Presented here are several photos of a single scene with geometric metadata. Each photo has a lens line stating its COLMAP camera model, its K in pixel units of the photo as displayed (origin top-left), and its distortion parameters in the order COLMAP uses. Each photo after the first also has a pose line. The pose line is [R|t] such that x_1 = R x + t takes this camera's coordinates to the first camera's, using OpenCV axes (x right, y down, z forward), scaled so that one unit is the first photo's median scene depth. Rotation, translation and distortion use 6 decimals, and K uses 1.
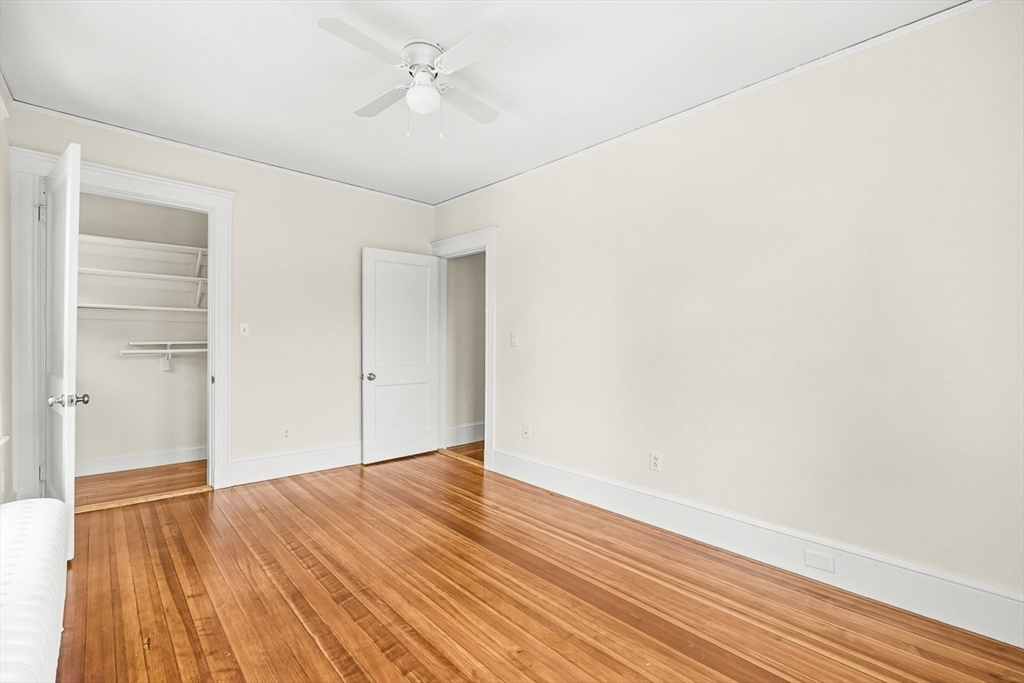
lens RADIAL K [[455.3, 0, 511.2], [0, 455.3, 337.9], [0, 0, 1]] dist [-0.003914, -0.000294]
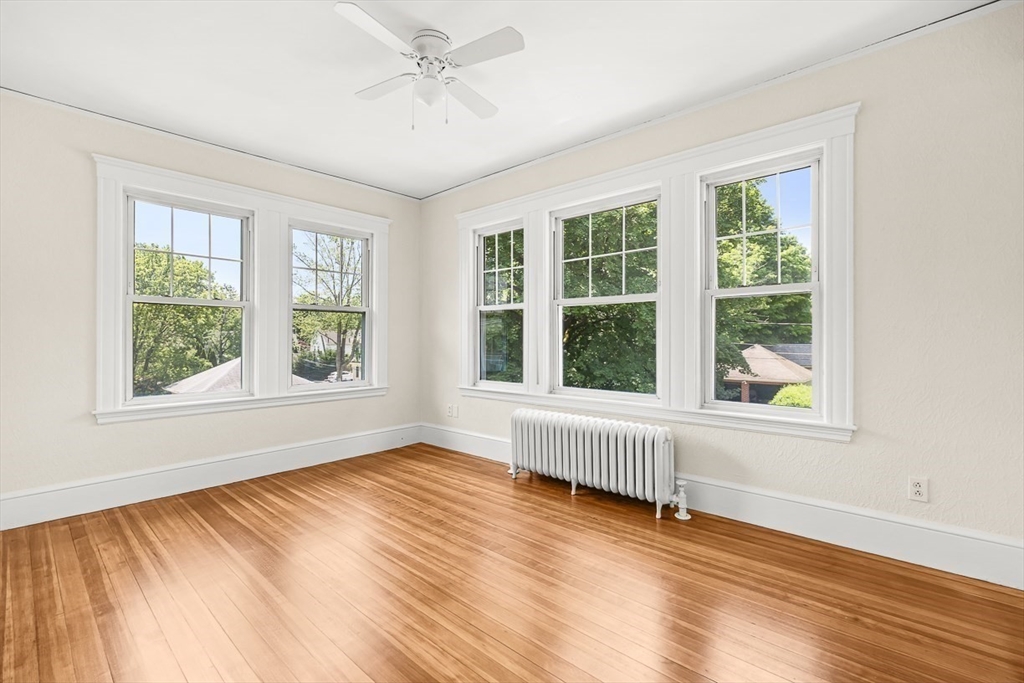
lens RADIAL K [[455.3, 0, 511.2], [0, 455.3, 337.9], [0, 0, 1]] dist [-0.003914, -0.000294]
pose [[-0.995931, -0.005696, -0.089935, -0.306985], [-0.005491, 0.999982, -0.002522, 0.032880], [0.089948, -0.002018, -0.995944, 2.210068]]
